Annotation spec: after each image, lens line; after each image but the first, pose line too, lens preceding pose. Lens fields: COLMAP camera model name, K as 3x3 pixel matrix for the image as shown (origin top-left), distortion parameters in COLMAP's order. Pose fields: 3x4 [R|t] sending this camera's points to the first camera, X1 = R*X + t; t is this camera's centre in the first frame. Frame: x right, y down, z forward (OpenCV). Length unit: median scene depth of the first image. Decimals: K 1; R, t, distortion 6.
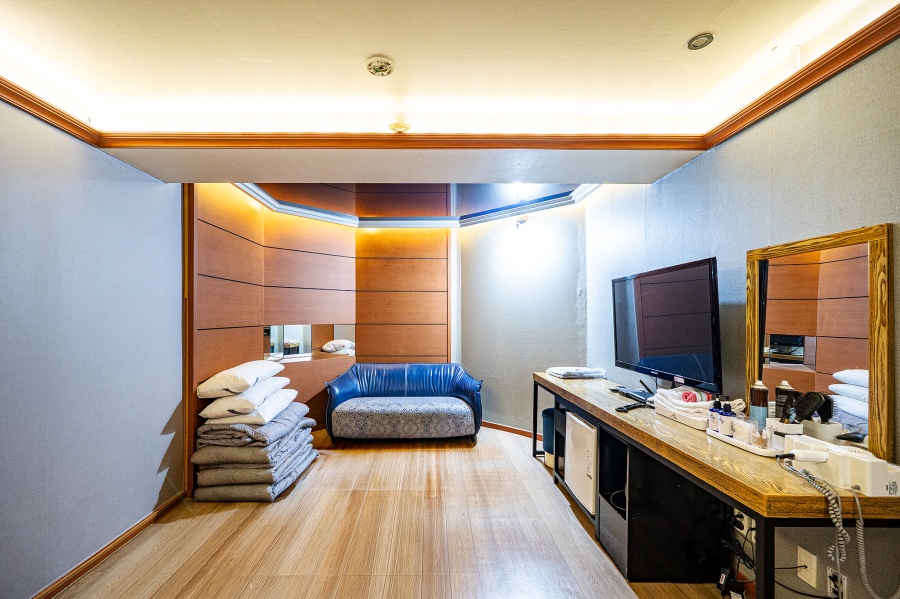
lens RADIAL K [[385.1, 0, 445.9], [0, 385.1, 310.5], [0, 0, 1]] dist [0.001085, -0.000009]
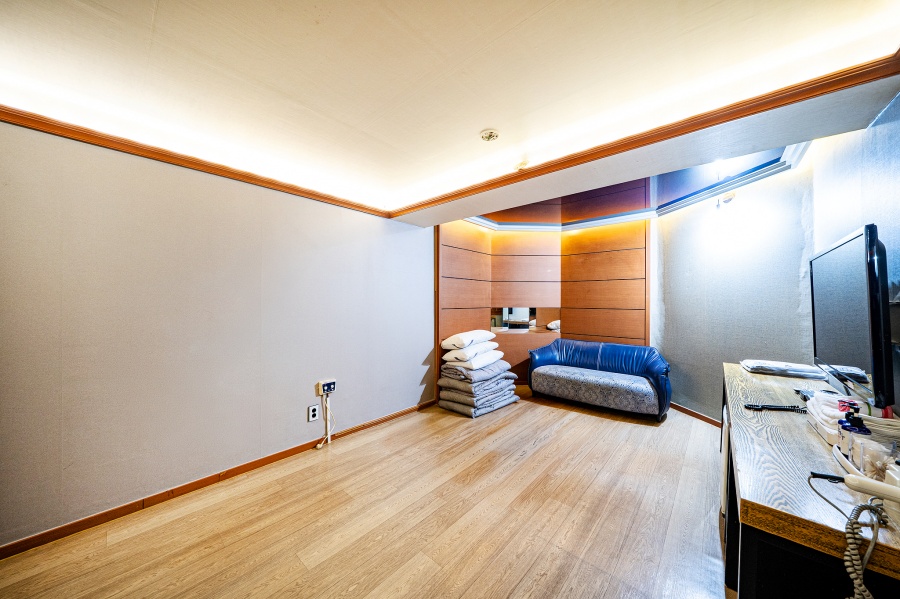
lens RADIAL K [[309.4, 0, 450.0], [0, 309.4, 299.5], [0, 0, 1]] dist [-0.001128, -0.000031]
pose [[0.738116, -0.000380, -0.674674, 0.232922], [0.005140, 0.999974, 0.005060, 0.000649], [0.674654, -0.007203, 0.738099, 0.000008]]
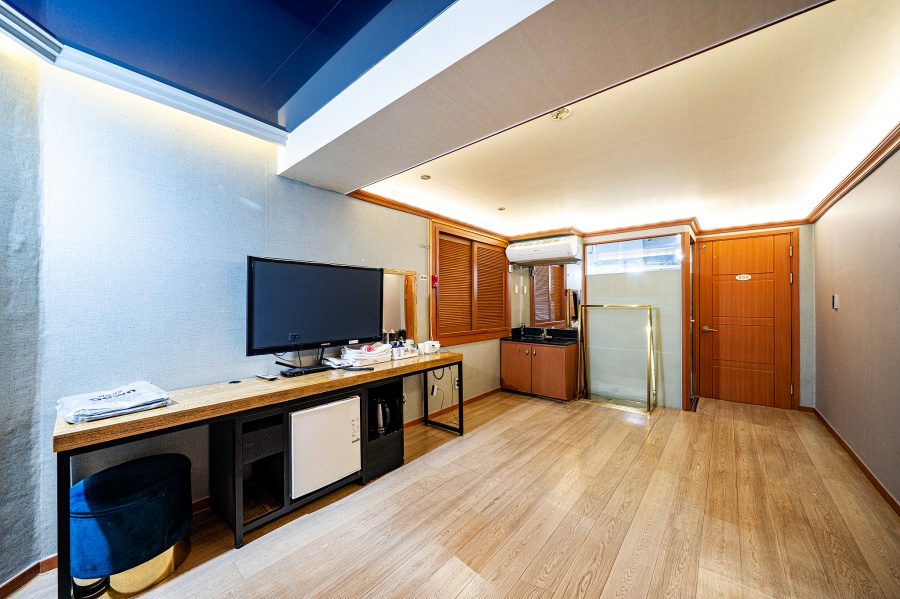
lens RADIAL K [[324.6, 0, 450.0], [0, 324.6, 299.5], [0, 0, 1]] dist [-0.000060, 0.000003]
pose [[-0.745354, 0.004858, 0.666651, -0.293568], [-0.009698, 0.999789, -0.018128, 0.019874], [-0.666598, -0.019977, -0.745149, 0.941078]]
